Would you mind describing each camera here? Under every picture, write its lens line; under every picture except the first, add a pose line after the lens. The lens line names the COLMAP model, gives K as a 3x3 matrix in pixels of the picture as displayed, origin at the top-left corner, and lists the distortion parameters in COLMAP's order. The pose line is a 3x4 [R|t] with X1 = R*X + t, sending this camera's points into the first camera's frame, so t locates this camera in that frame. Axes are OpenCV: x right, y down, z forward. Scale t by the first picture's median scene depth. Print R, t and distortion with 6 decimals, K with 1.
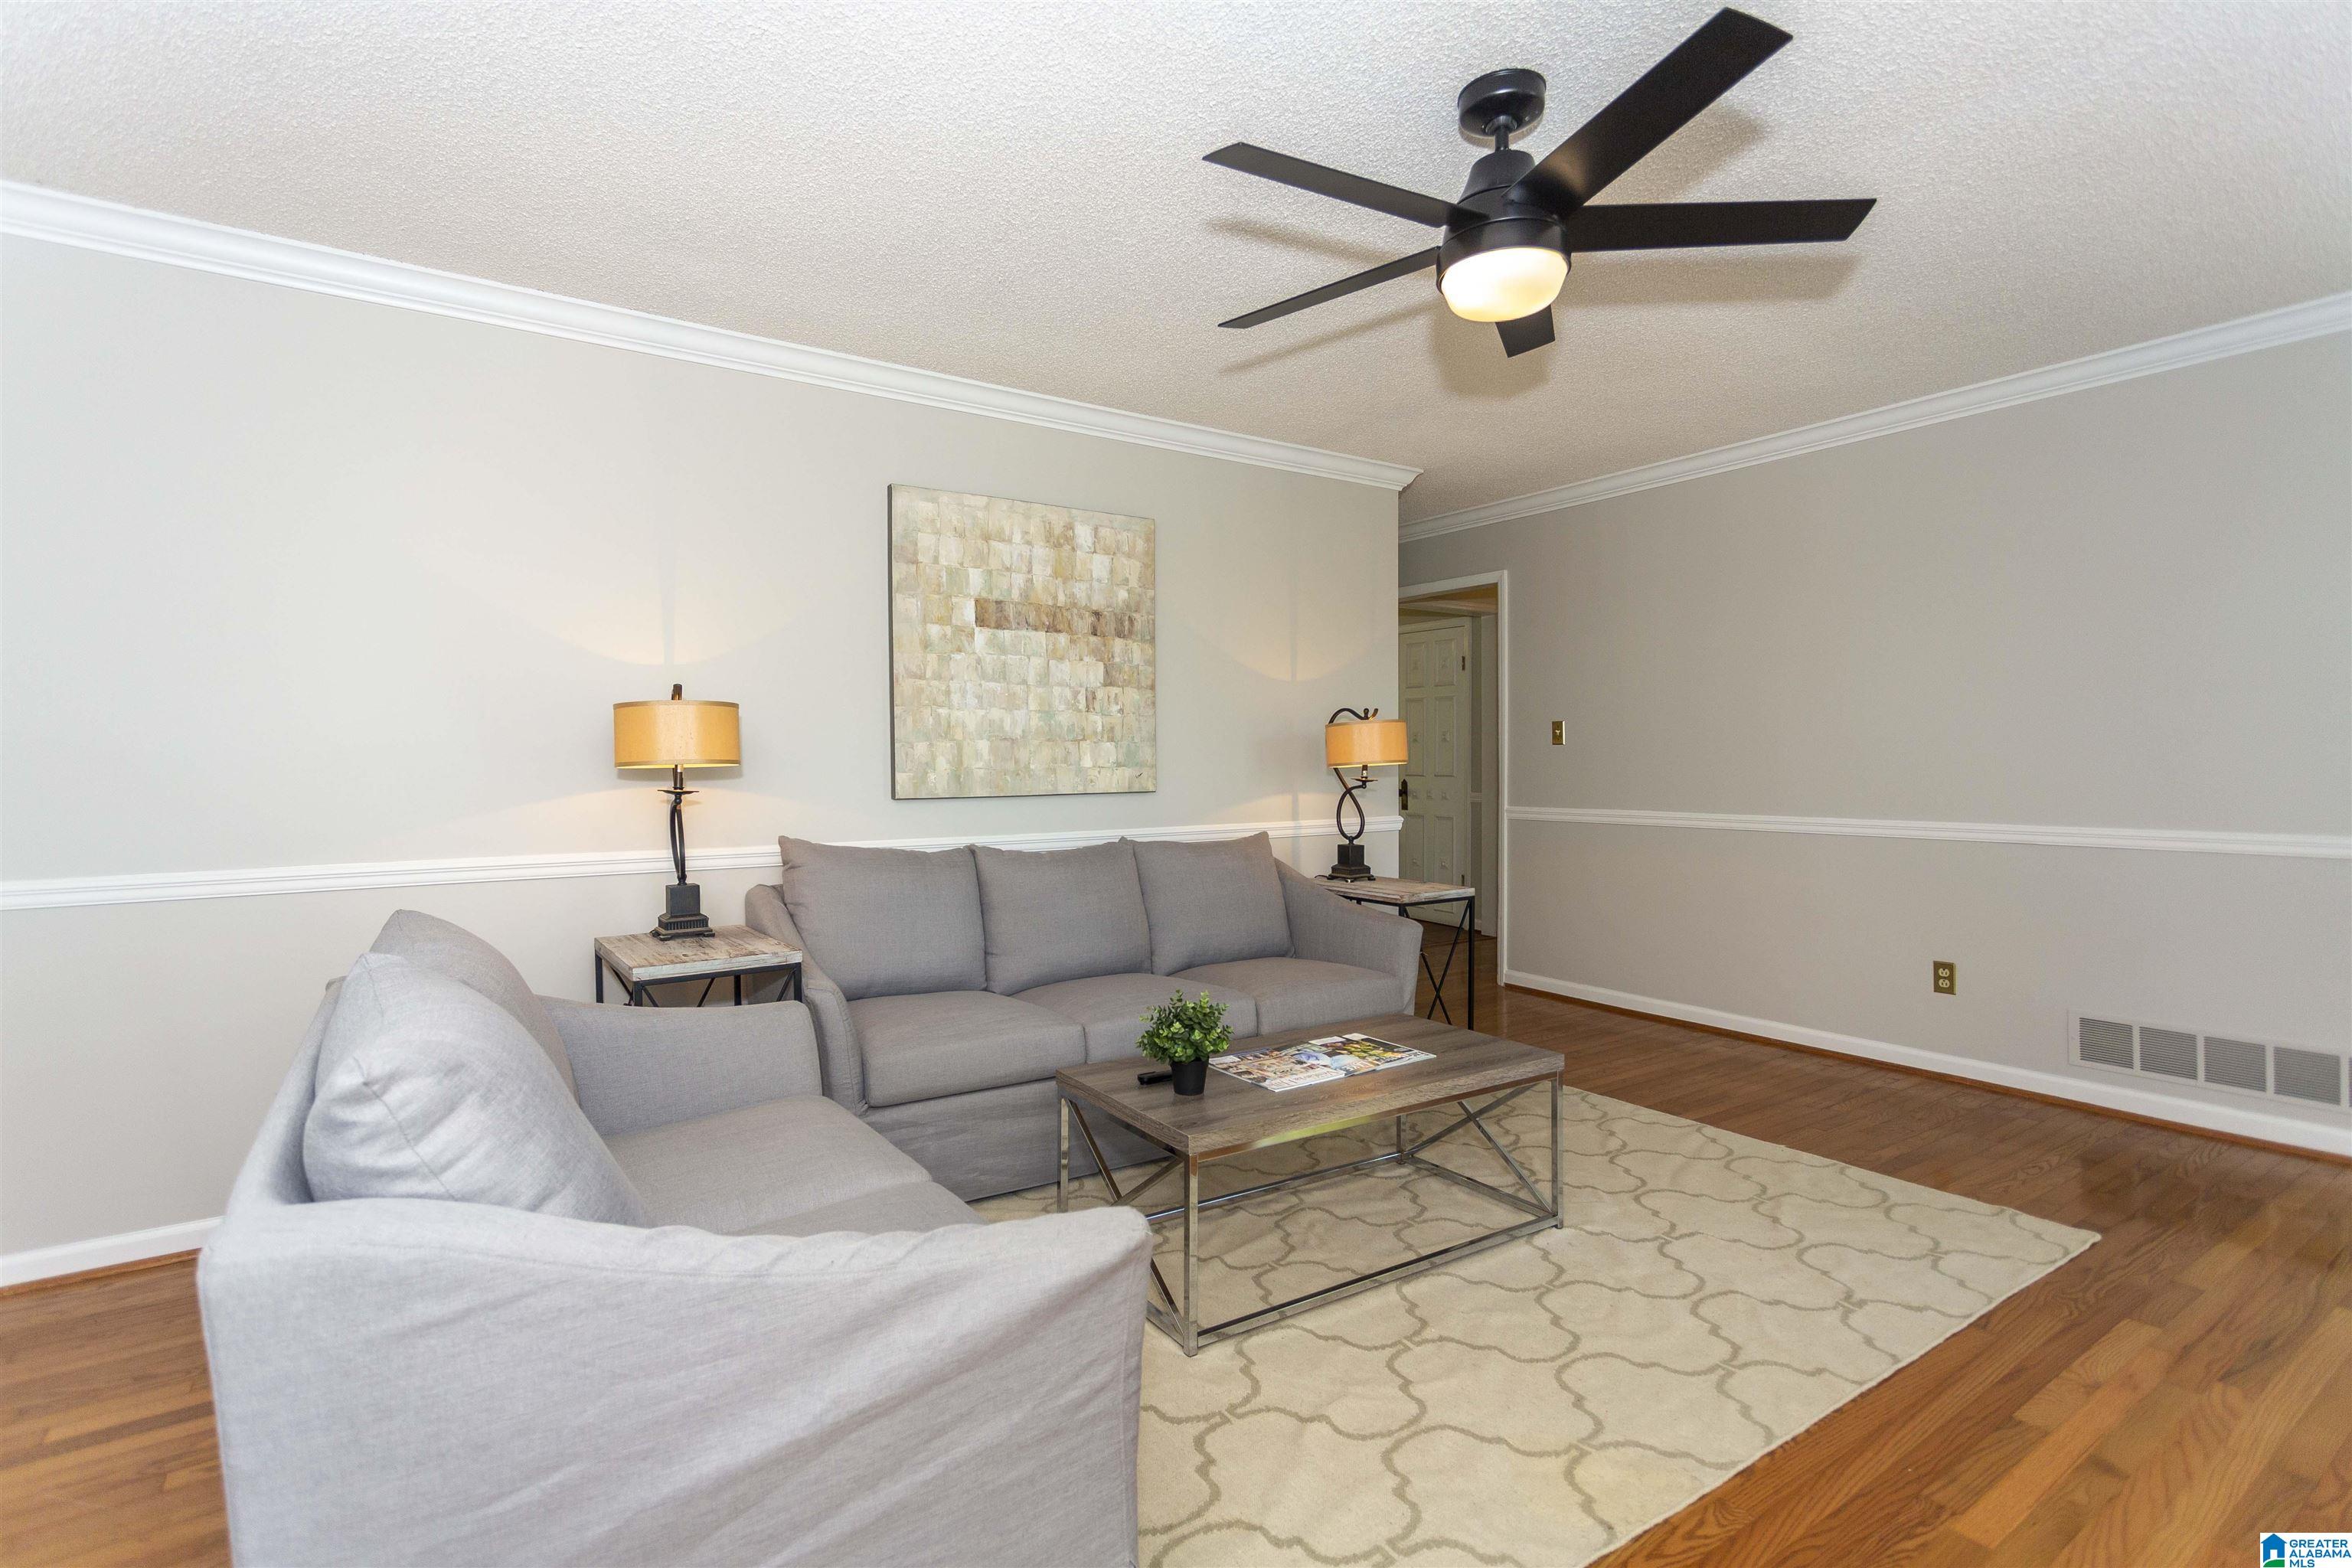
lens RADIAL K [[1111.3, 0, 1166.7], [0, 1111.3, 743.2], [0, 0, 1]] dist [0.001082, -0.000043]
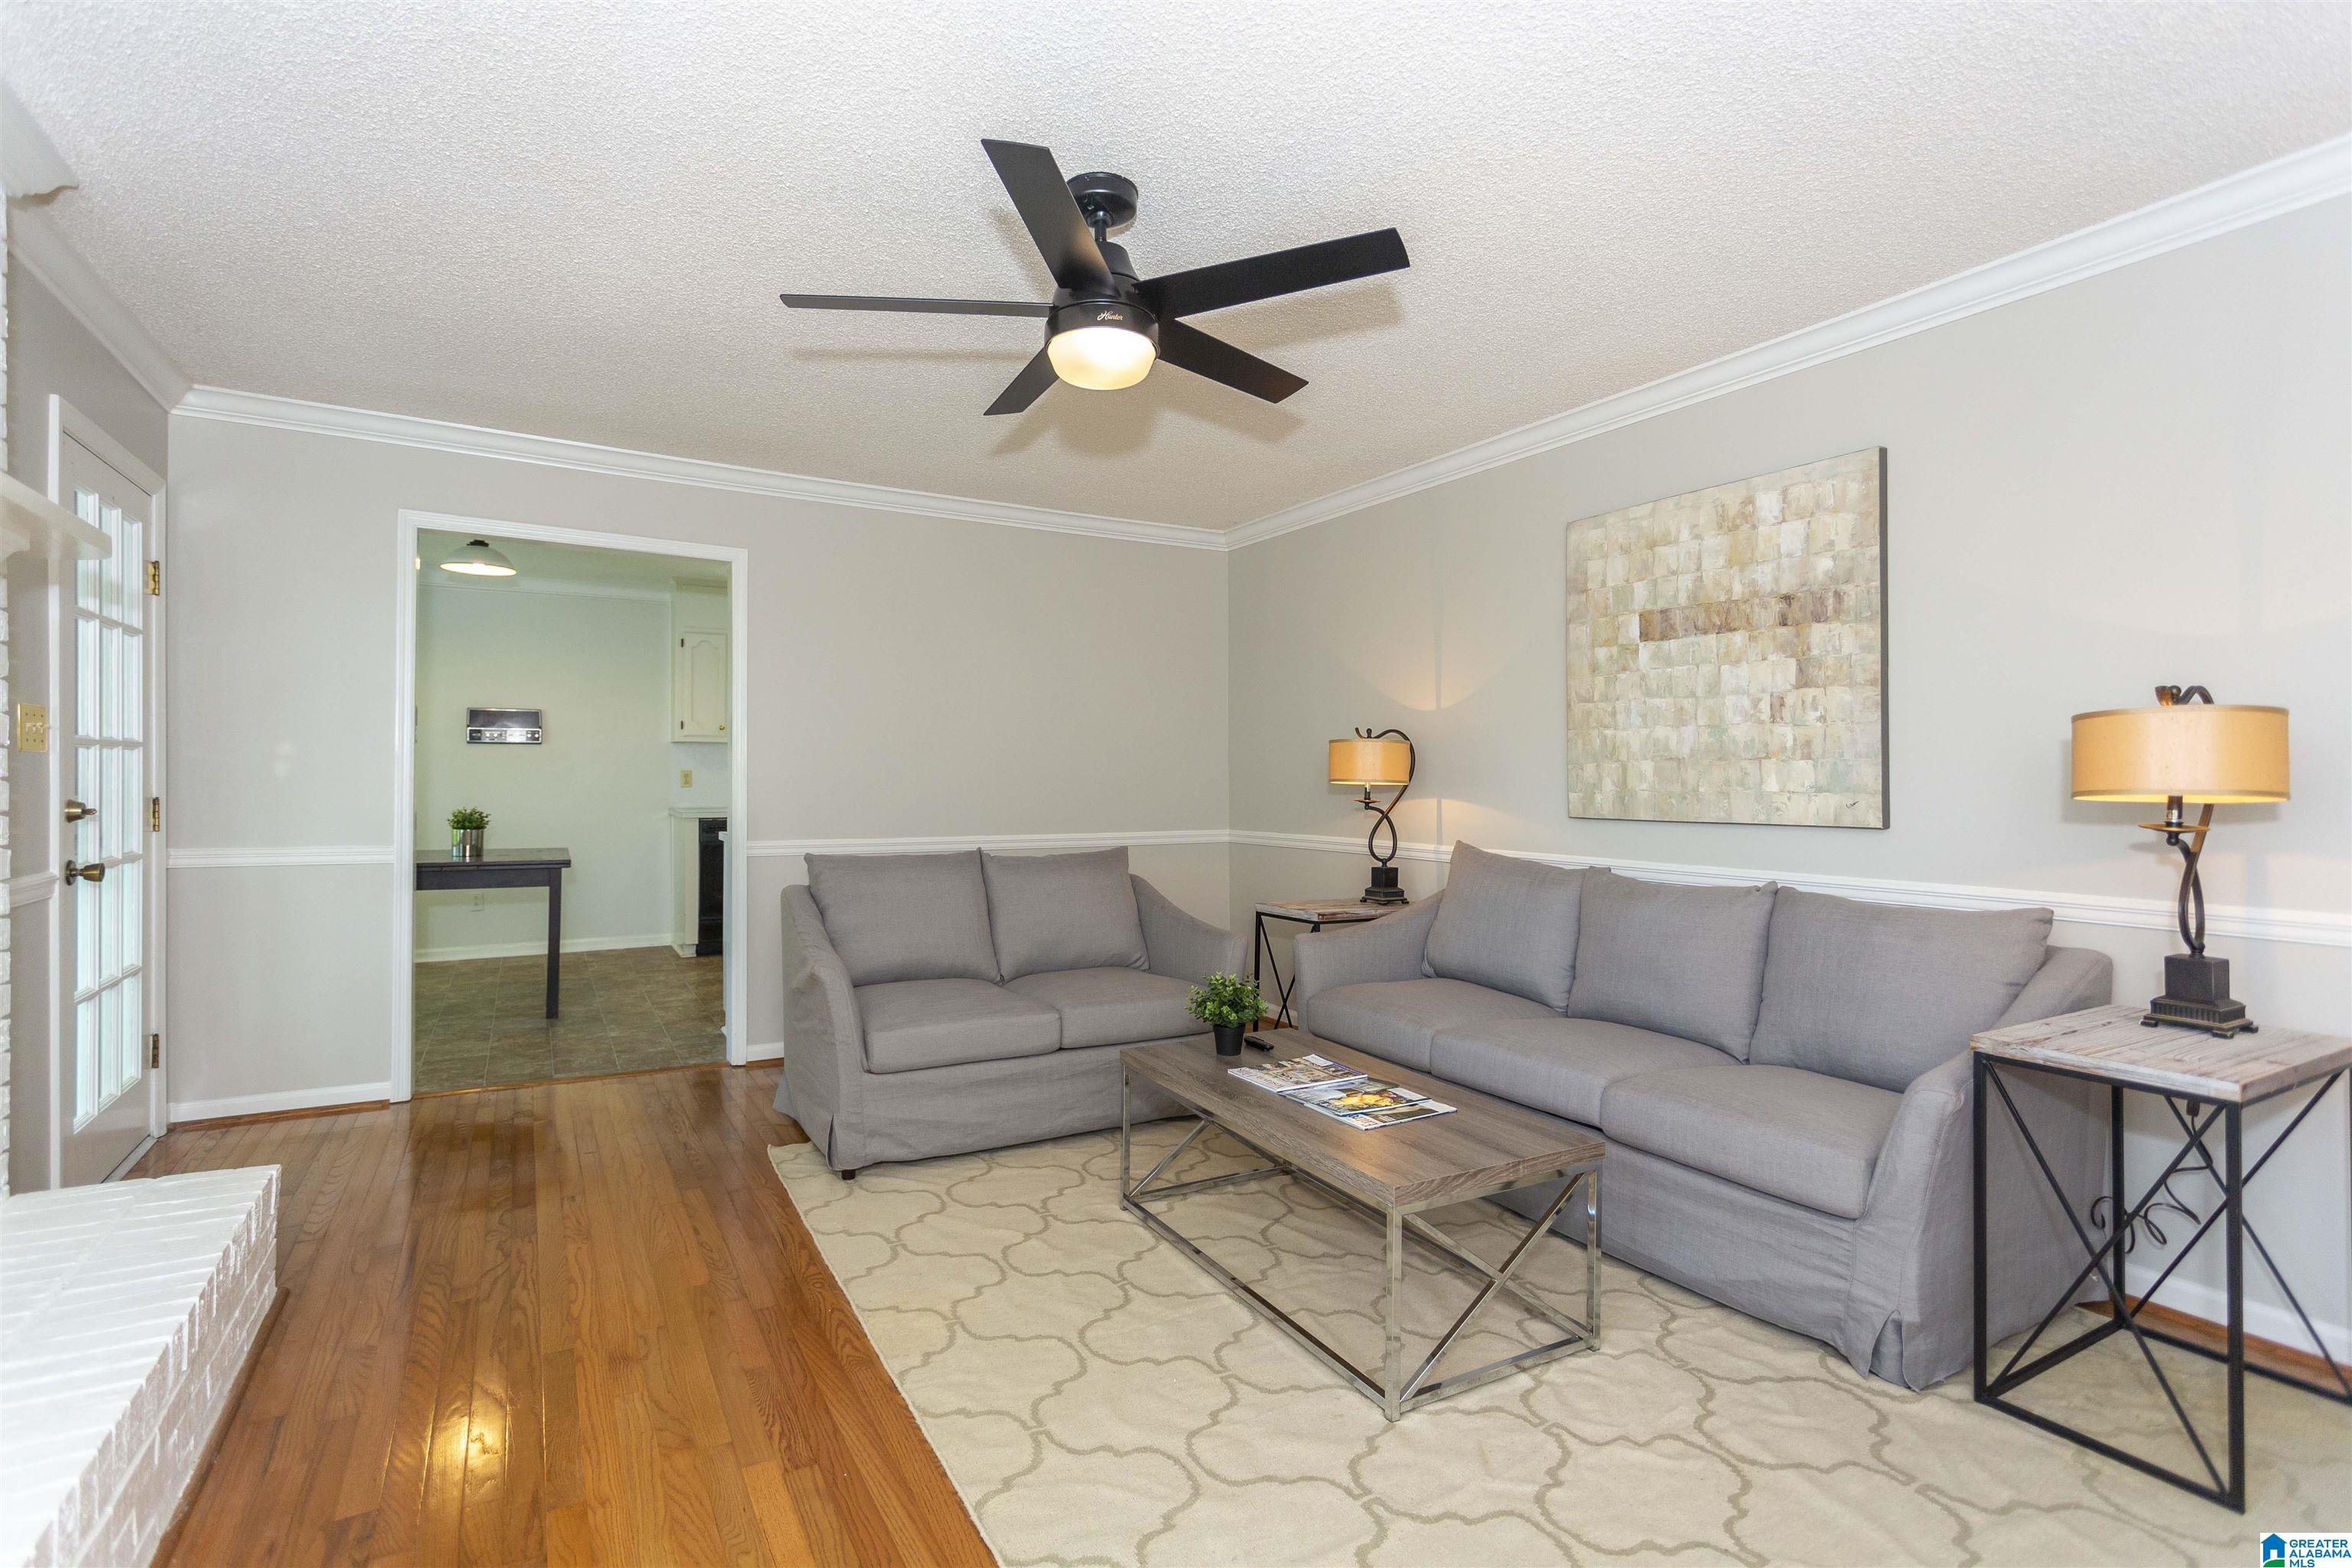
lens RADIAL K [[1111.3, 0, 1166.7], [0, 1111.3, 743.2], [0, 0, 1]] dist [0.001082, -0.000043]
pose [[-0.067097, -0.033275, -0.997191, 0.782941], [0.001122, 0.999441, -0.033426, 0.013235], [0.997746, -0.003361, -0.067022, 0.638296]]
